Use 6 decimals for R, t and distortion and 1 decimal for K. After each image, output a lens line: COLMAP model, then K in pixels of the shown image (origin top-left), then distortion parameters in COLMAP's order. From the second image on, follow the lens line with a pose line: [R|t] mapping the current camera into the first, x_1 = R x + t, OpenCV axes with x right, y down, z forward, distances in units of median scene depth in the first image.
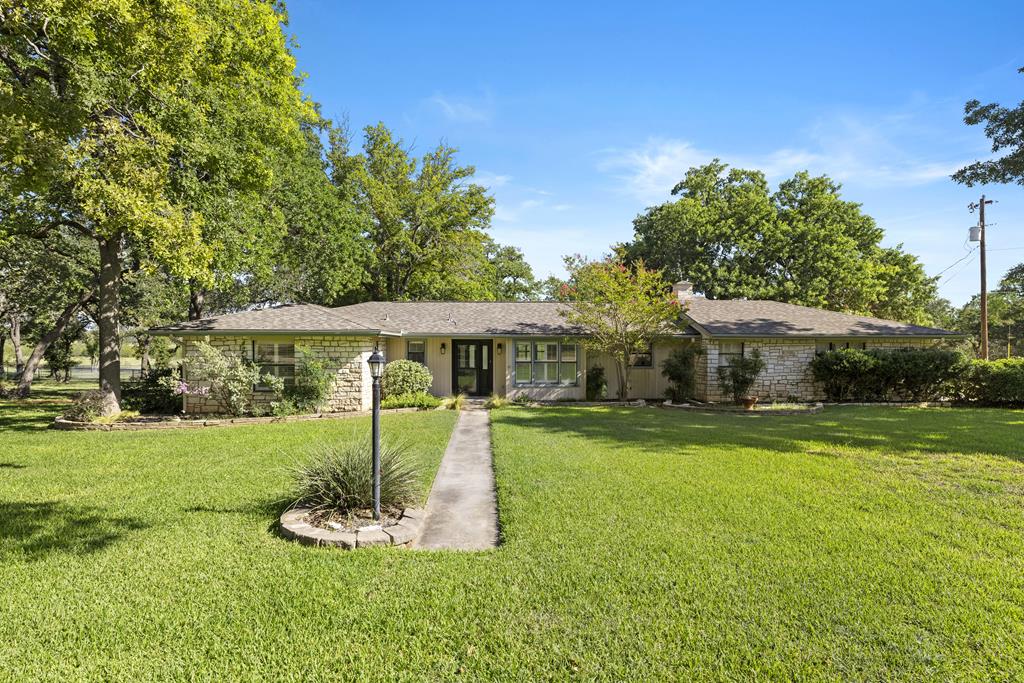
lens RADIAL K [[433.4, 0, 507.3], [0, 433.4, 334.7], [0, 0, 1]] dist [-0.001133, -0.000166]
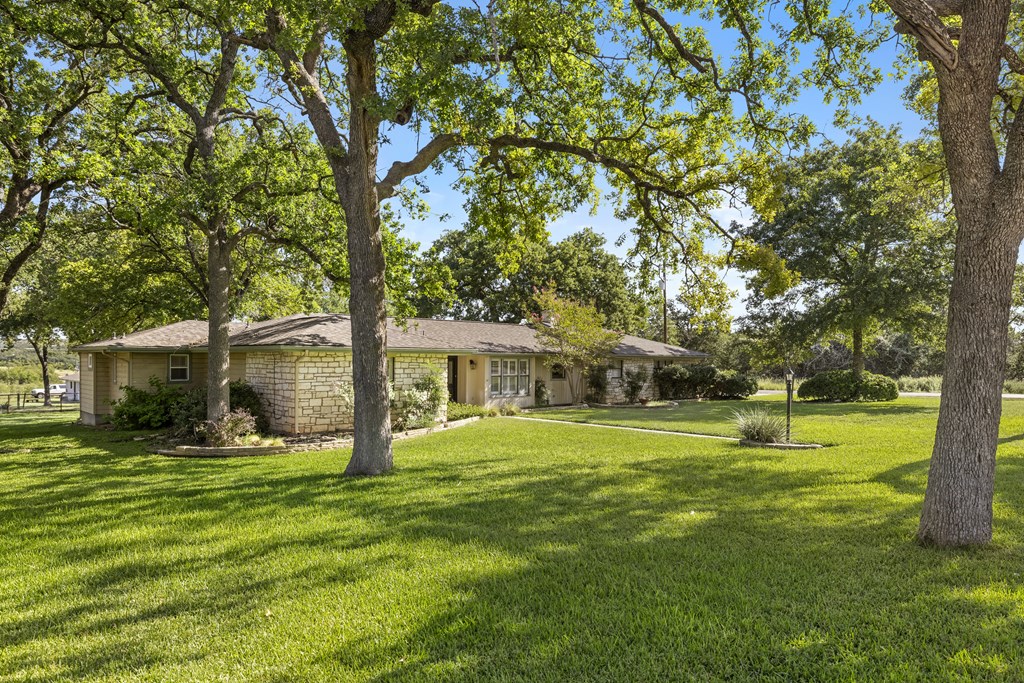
lens RADIAL K [[433.4, 0, 507.3], [0, 433.4, 334.7], [0, 0, 1]] dist [-0.001133, -0.000166]
pose [[0.860769, 0.034378, 0.507834, -0.525016], [-0.017430, 0.999122, -0.038093, -0.003581], [-0.508697, 0.023938, 0.860613, -0.017989]]
